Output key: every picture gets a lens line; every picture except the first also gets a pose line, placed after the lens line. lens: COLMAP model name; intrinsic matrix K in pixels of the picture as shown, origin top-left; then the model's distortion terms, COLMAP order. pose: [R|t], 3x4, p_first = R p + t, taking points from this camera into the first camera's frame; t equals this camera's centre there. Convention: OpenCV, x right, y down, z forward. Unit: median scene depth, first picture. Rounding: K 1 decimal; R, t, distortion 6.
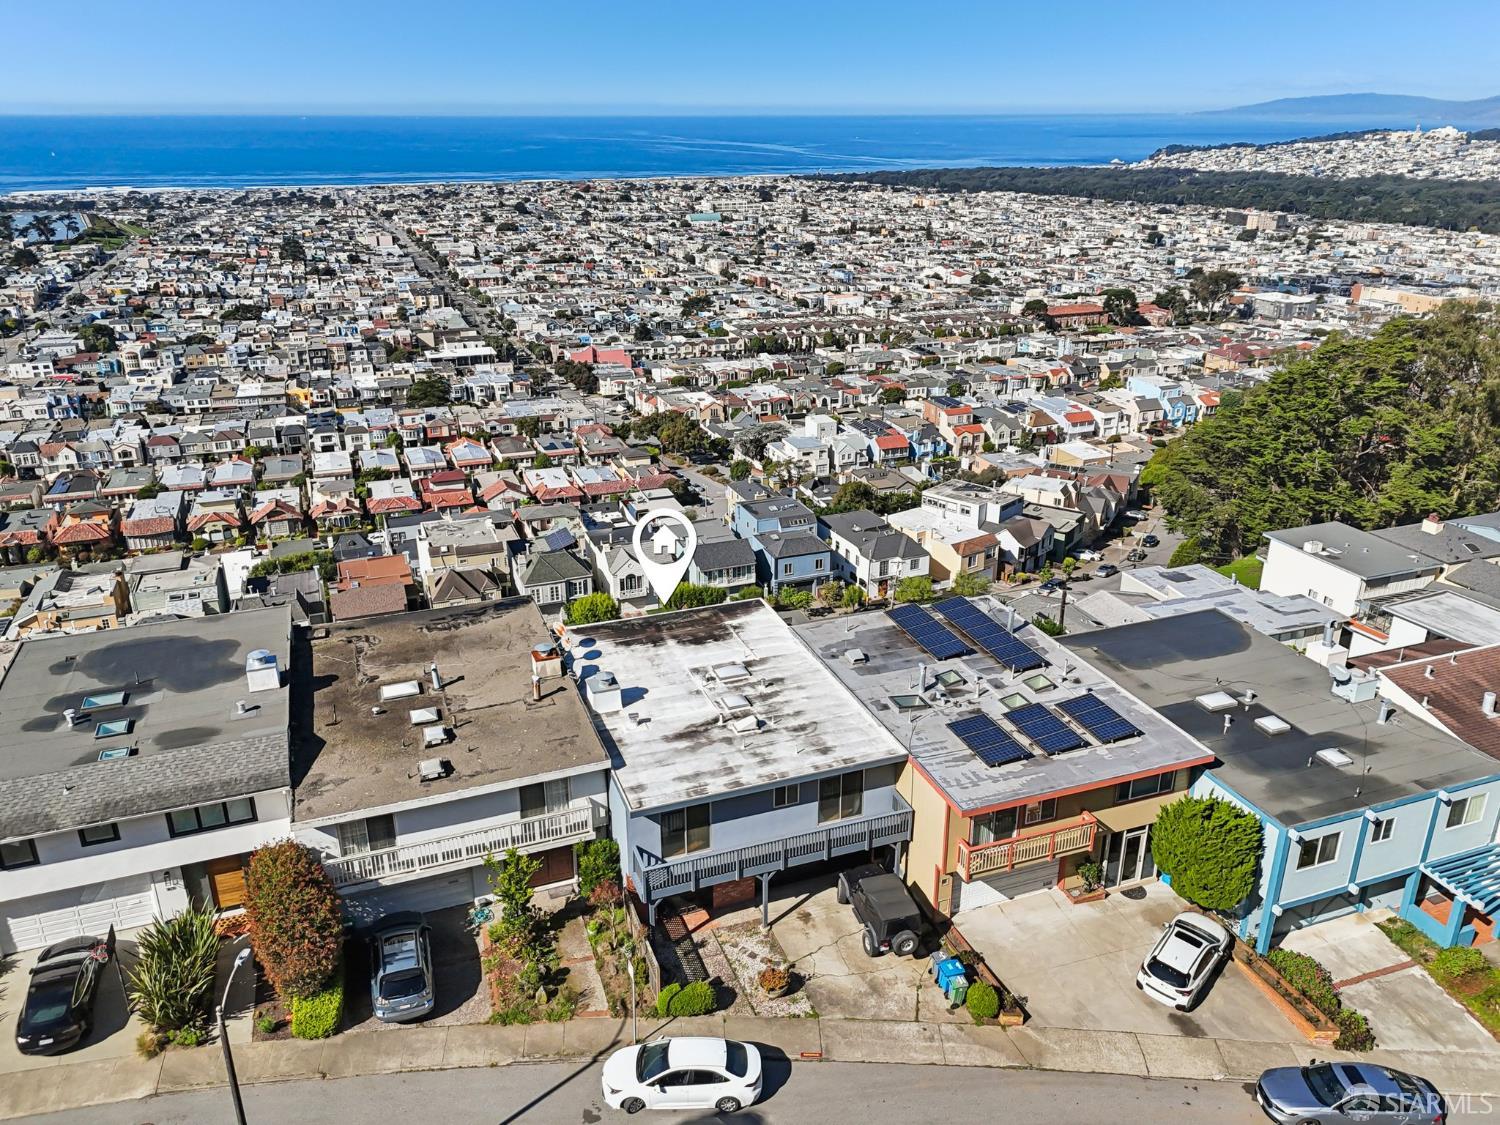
lens RADIAL K [[1115.4, 0, 750.0], [0, 1115.4, 562.5], [0, 0, 1]] dist [0.082008, -0.095443]
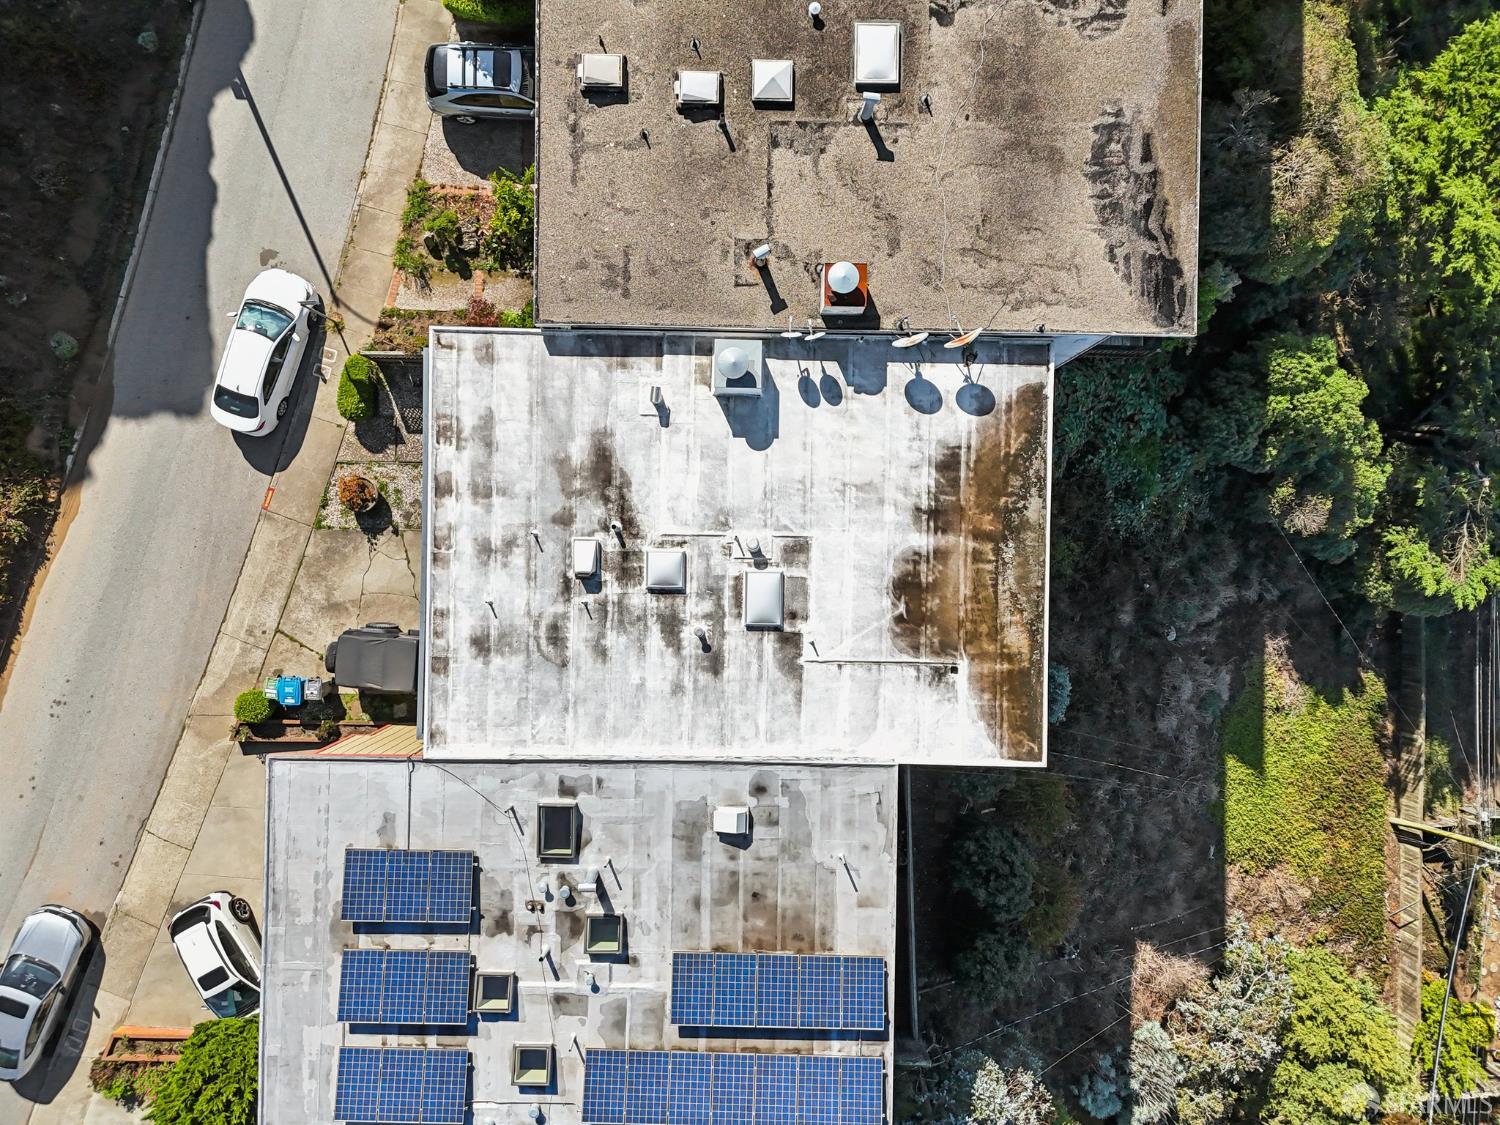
lens RADIAL K [[1104.8, 0, 747.8], [0, 1104.8, 557.9], [0, 0, 1]] dist [0.081161, -0.092779]
pose [[-0.359501, 0.933133, 0.004670, -0.002669], [-0.365130, -0.145273, 0.919552, -0.031712], [0.858743, 0.328875, 0.392941, 0.055760]]
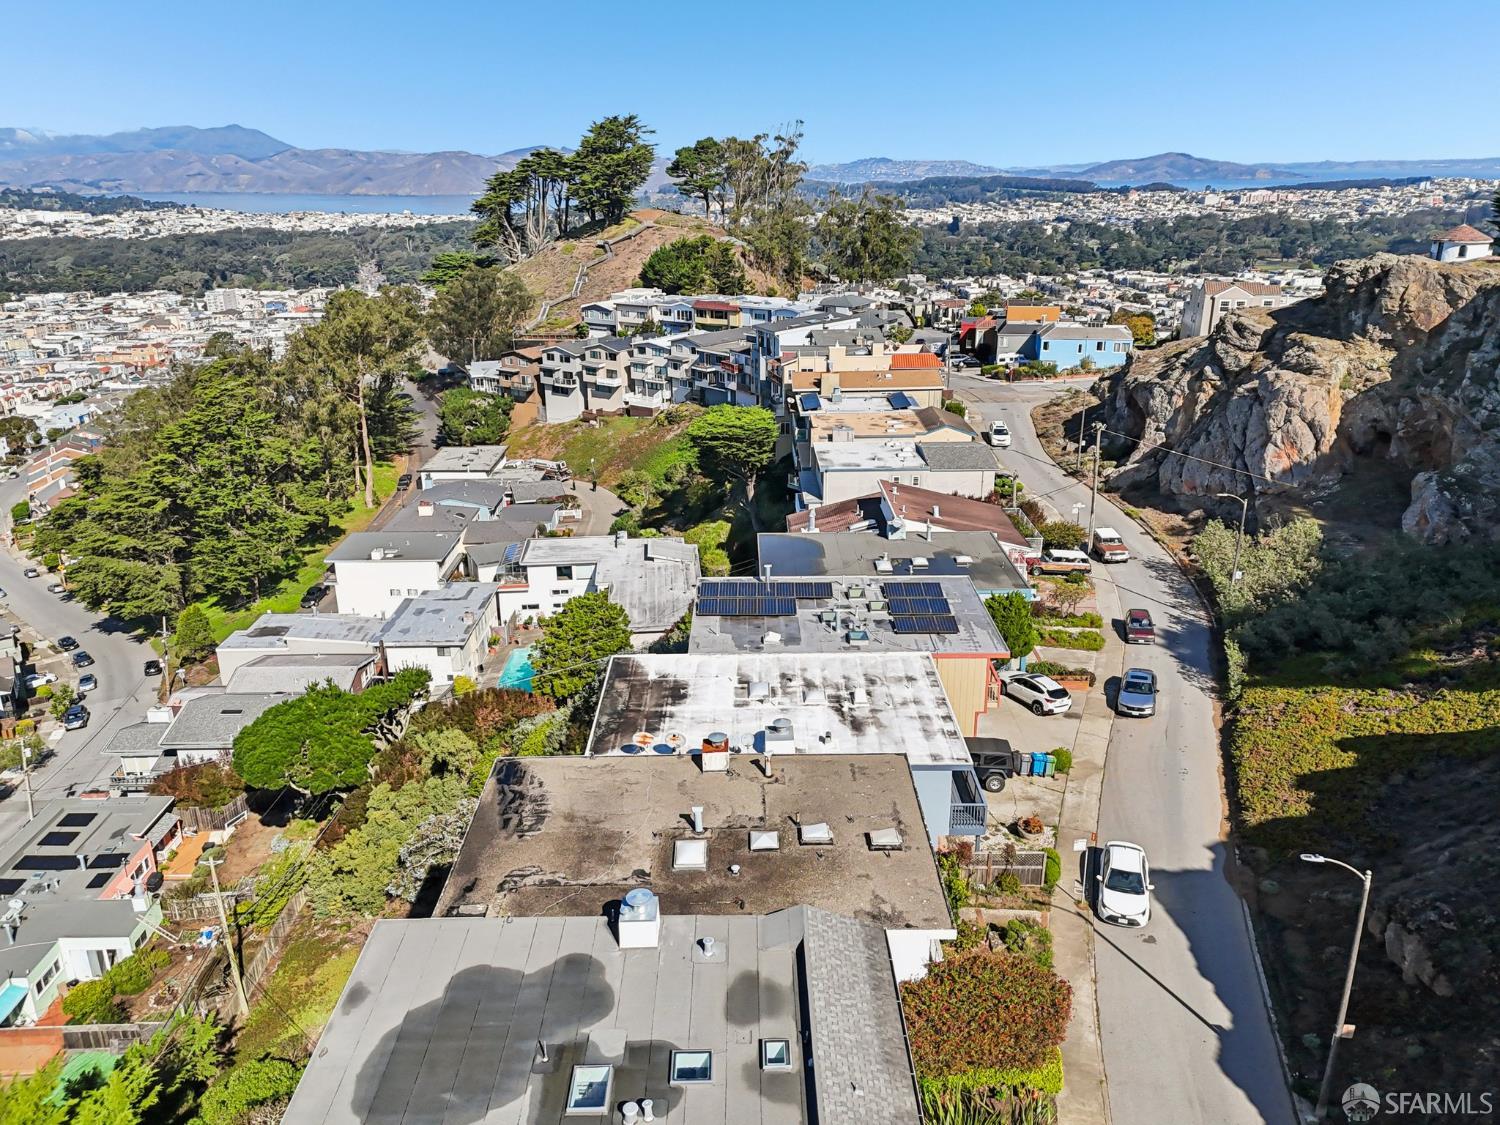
lens RADIAL K [[1120.5, 0, 751.4], [0, 1120.5, 564.0], [0, 0, 1]] dist [0.085179, -0.097135]
pose [[0.338572, -0.316848, 0.885989, -0.068258], [0.356548, 0.914582, 0.190823, -0.016016], [-0.870771, 0.251290, 0.422623, 0.038703]]
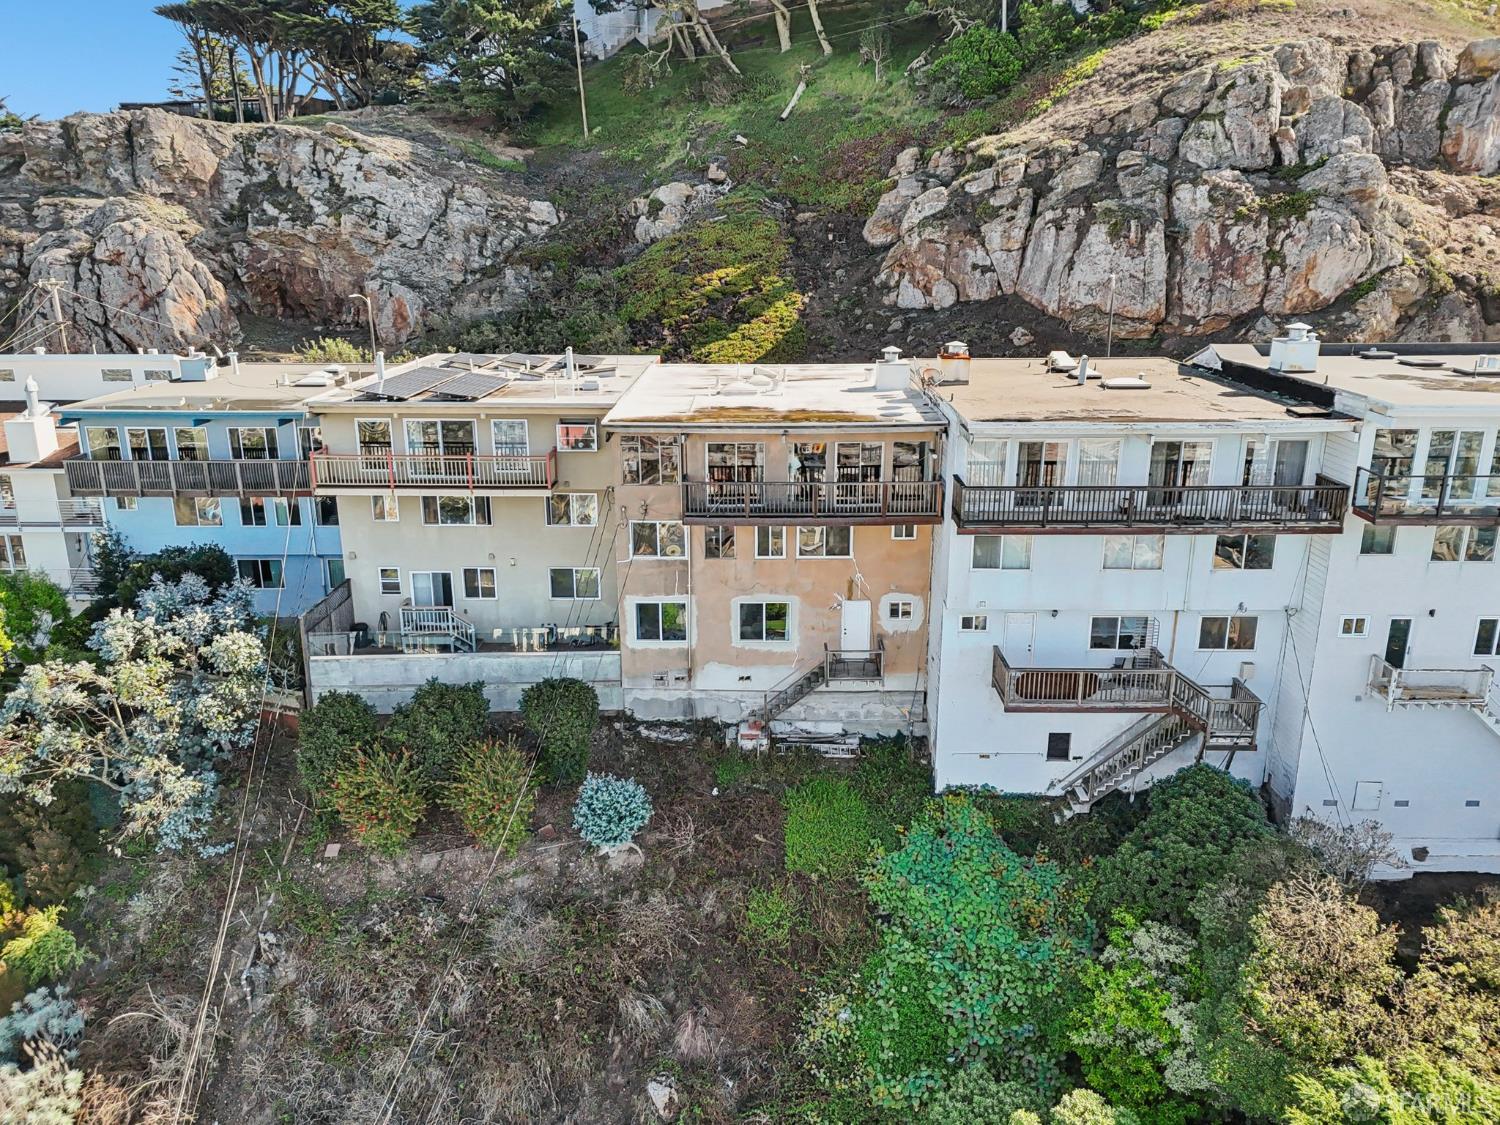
lens RADIAL K [[1109.9, 0, 750.0], [0, 1109.9, 562.5], [0, 0, 1]] dist [0.056863, -0.054568]
pose [[-0.936200, -0.092790, 0.338998, -0.024066], [0.137881, 0.790239, 0.597085, -0.022615], [-0.323293, 0.605732, -0.727028, 0.125626]]
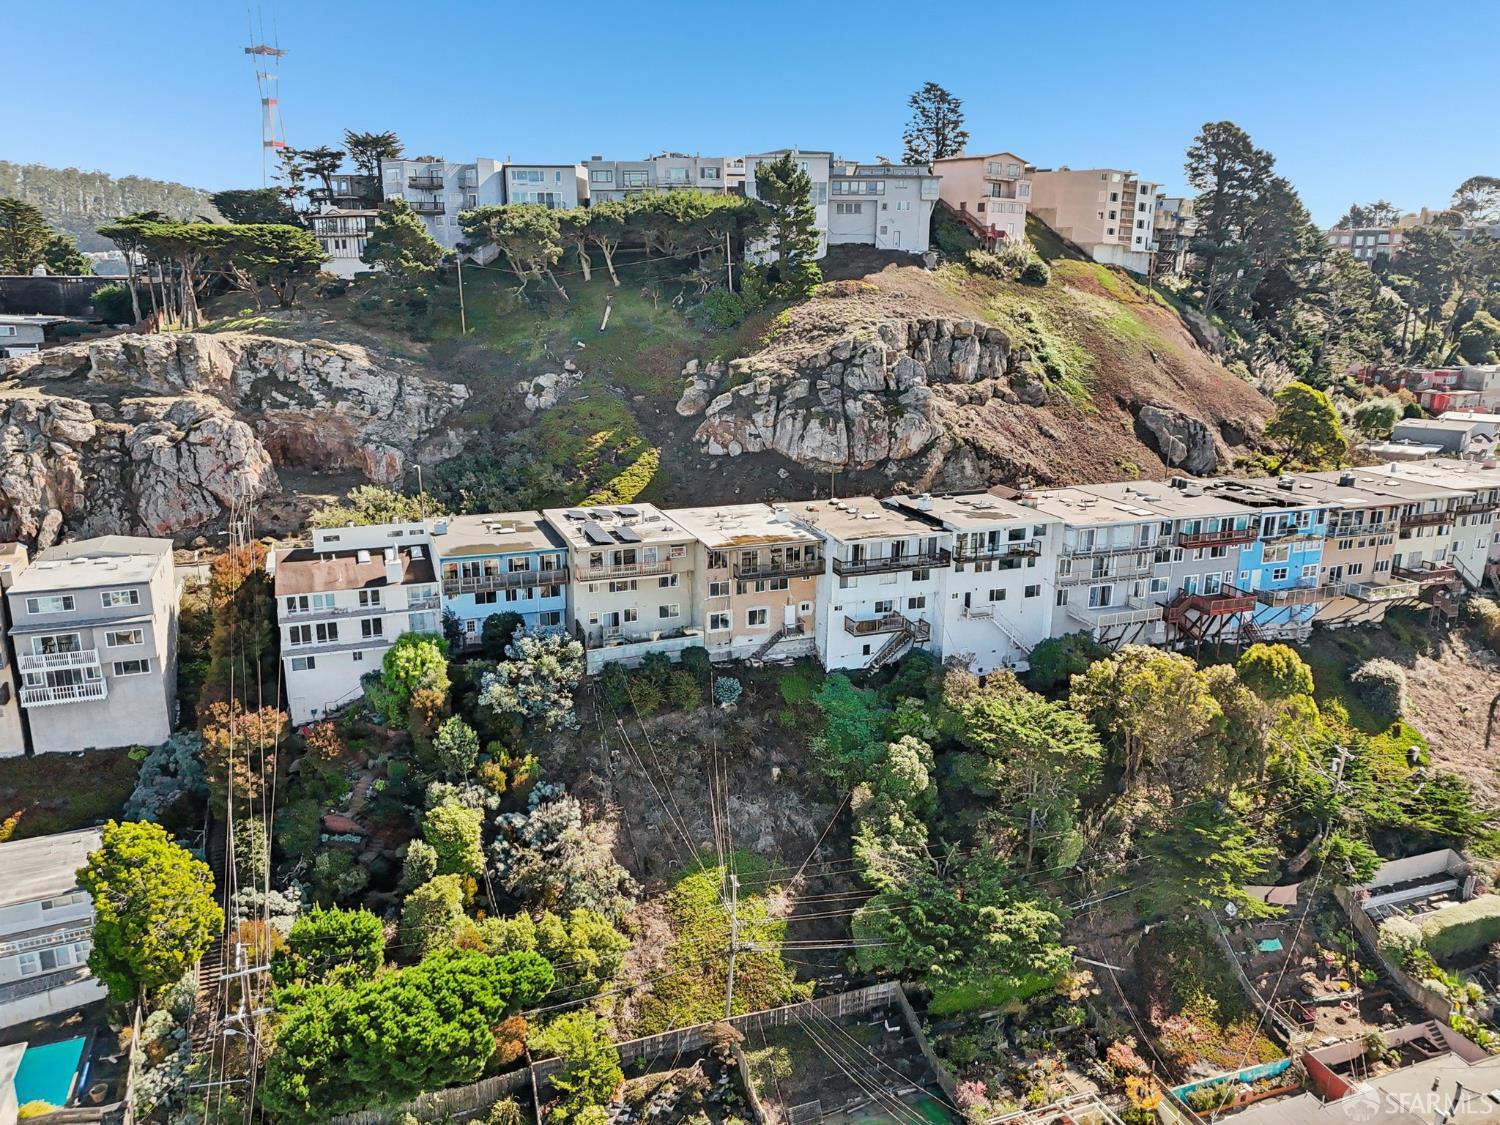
lens RADIAL K [[1120.5, 0, 751.4], [0, 1120.5, 564.0], [0, 0, 1]] dist [0.085179, -0.097135]
pose [[-0.999669, 0.001389, -0.025687, 0.000047], [-0.014378, 0.797819, 0.602726, -0.084649], [0.021331, 0.602896, -0.797535, 0.204312]]
